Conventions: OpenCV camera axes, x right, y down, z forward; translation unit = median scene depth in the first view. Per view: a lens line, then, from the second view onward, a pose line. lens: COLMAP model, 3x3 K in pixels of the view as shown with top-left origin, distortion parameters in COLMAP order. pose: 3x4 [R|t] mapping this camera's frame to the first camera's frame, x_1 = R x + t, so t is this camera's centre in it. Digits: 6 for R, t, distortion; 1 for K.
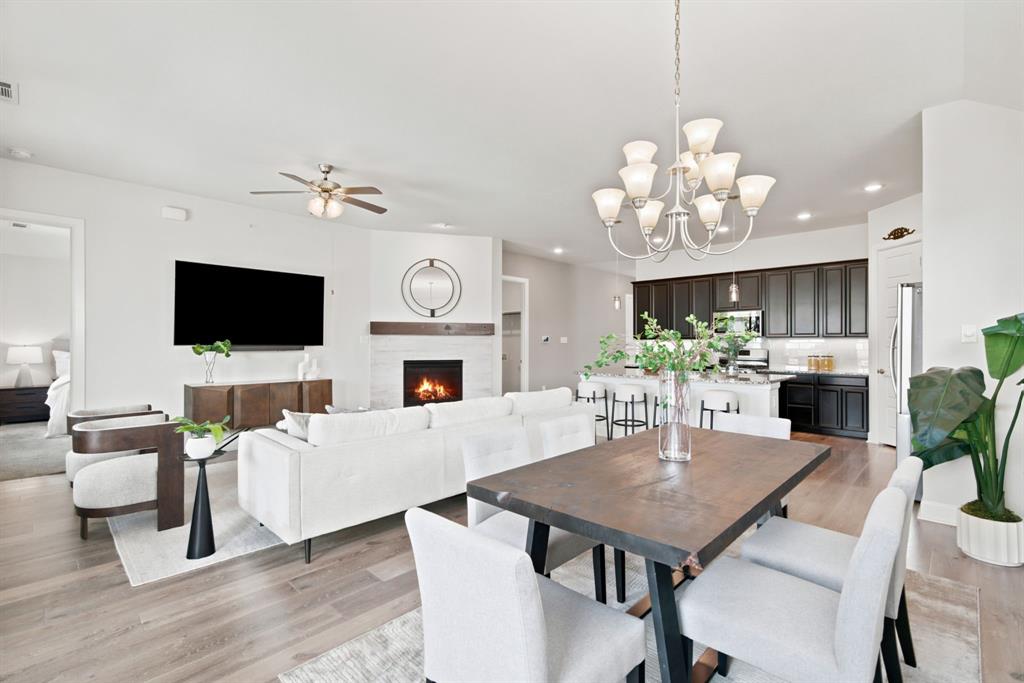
lens RADIAL K [[462.2, 0, 514.1], [0, 462.2, 342.3], [0, 0, 1]] dist [0.000228, 0.000064]
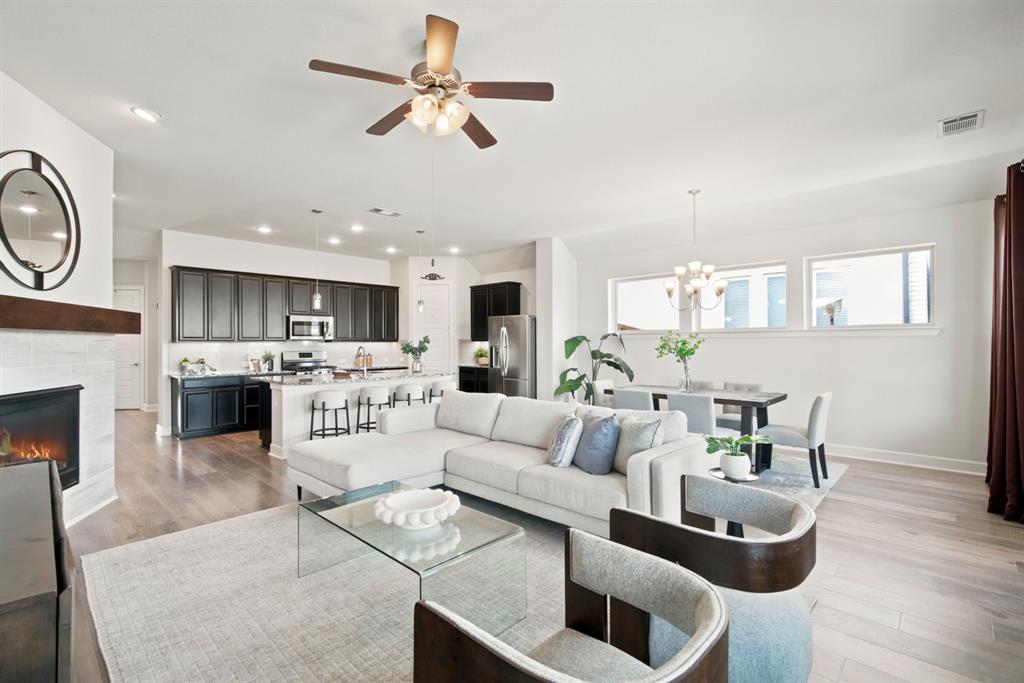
lens RADIAL K [[462.2, 0, 514.3], [0, 462.2, 344.2], [0, 0, 1]] dist [0.000228, 0.000064]
pose [[0.011878, -0.000899, 0.999929, -0.630672], [0.005902, 0.999982, 0.000829, -0.000607], [-0.999912, 0.005892, 0.011883, 0.571727]]
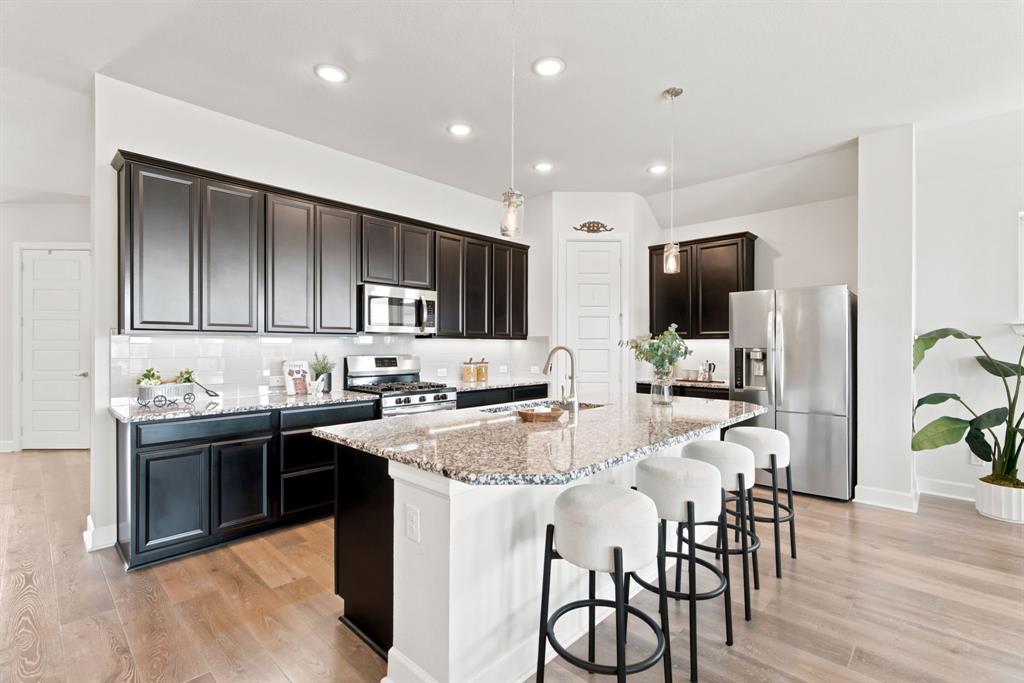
lens RADIAL K [[462.2, 0, 514.9], [0, 462.2, 348.2], [0, 0, 1]] dist [0.000228, 0.000064]
pose [[0.008866, -0.007402, 0.999933, -0.079786], [-0.002802, 0.999968, 0.007427, 0.000878], [-0.999957, -0.002867, 0.008845, 0.939896]]
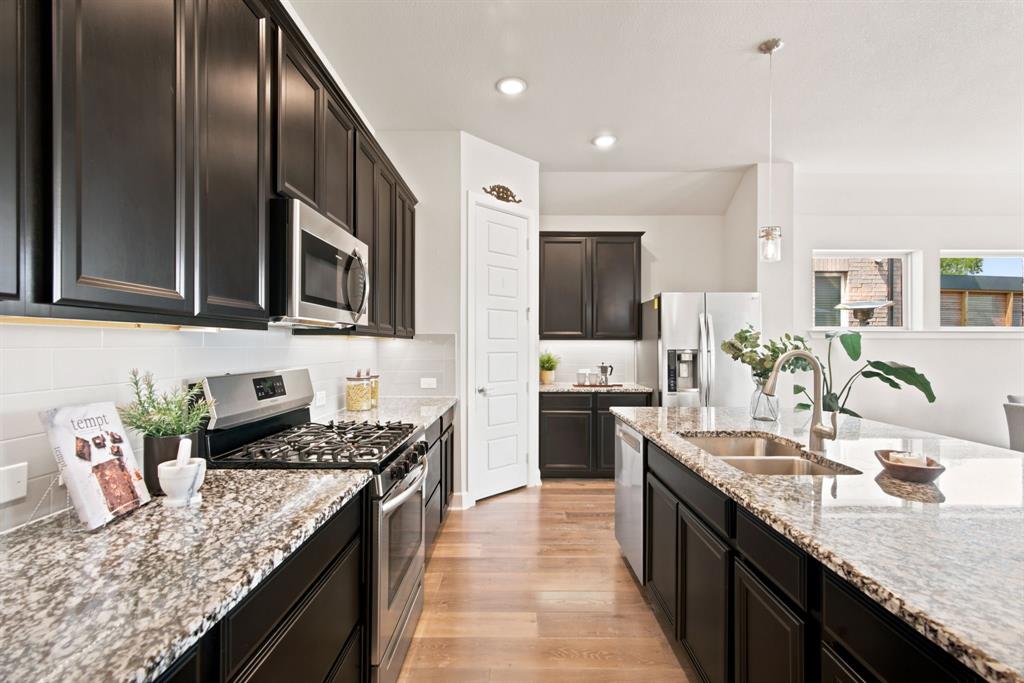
lens RADIAL K [[462.2, 0, 515.5], [0, 462.2, 344.9], [0, 0, 1]] dist [0.000228, 0.000064]
pose [[-0.680064, -0.002527, 0.733148, 0.241226], [-0.003403, 0.999994, 0.000290, -0.001556], [-0.733144, -0.002297, -0.680069, 1.203120]]
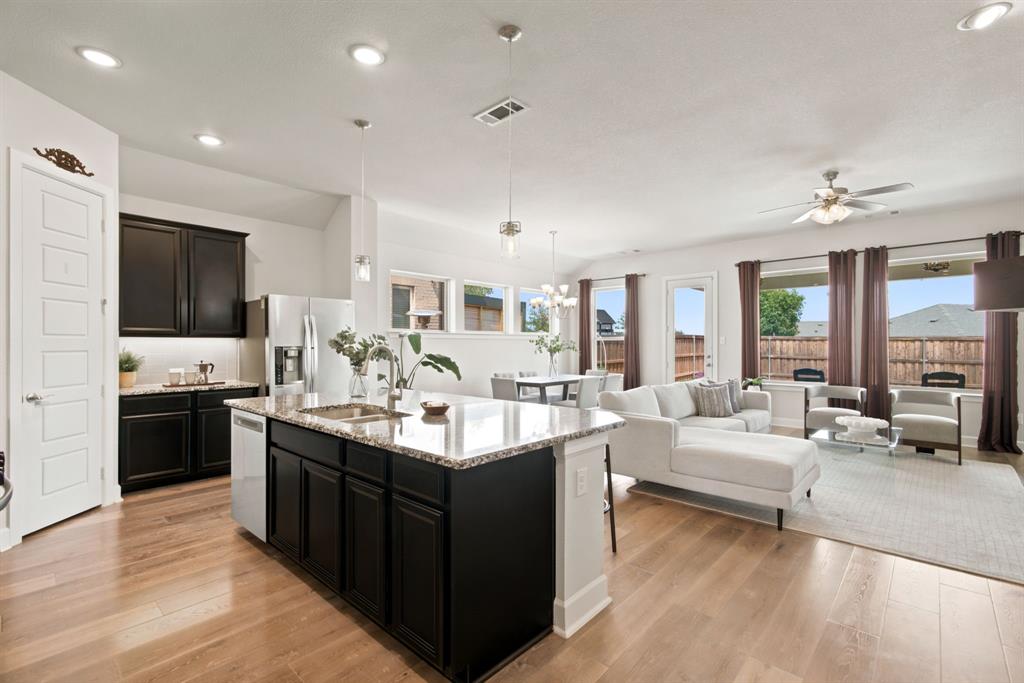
lens RADIAL K [[462.2, 0, 519.0], [0, 462.2, 344.4], [0, 0, 1]] dist [0.000228, 0.000064]
pose [[-0.999848, -0.001857, -0.017339, 0.210646], [-0.001856, 0.999998, -0.000080, 0.000293], [0.017339, -0.000047, -0.999850, 1.314151]]
